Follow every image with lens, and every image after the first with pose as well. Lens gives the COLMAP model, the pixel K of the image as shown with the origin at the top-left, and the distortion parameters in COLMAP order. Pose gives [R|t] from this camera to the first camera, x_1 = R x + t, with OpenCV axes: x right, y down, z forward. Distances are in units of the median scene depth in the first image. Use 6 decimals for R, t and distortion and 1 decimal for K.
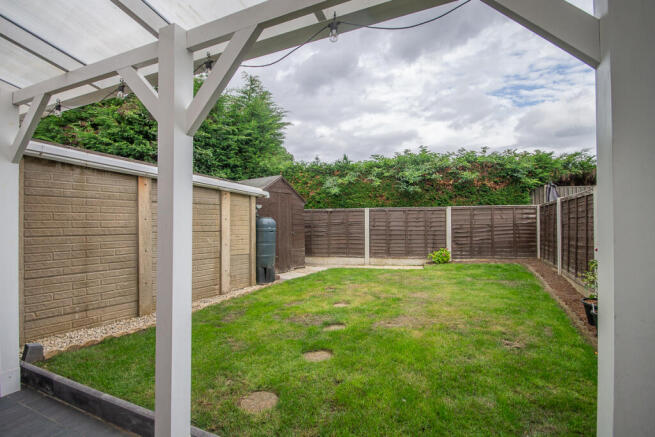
lens RADIAL K [[288.0, 0, 330.6], [0, 288.0, 222.1], [0, 0, 1]] dist [0.000063, 0.000145]
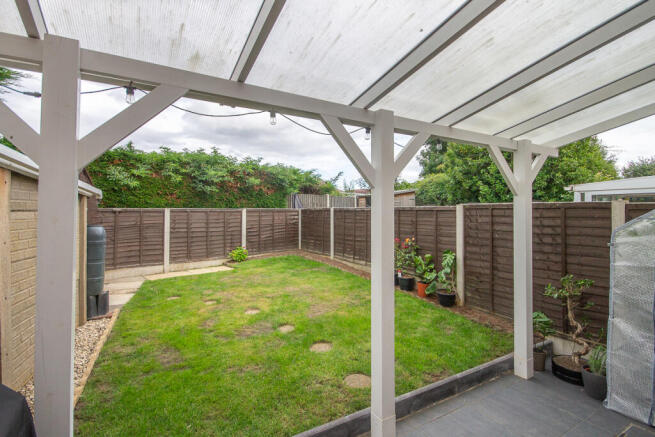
lens RADIAL K [[288.0, 0, 334.4], [0, 288.0, 216.2], [0, 0, 1]] dist [0.000063, 0.000145]
pose [[0.620490, 0.007126, 0.784182, -0.243871], [-0.006023, 0.999973, -0.004321, -0.022906], [-0.784191, -0.002042, 0.620516, 0.047388]]
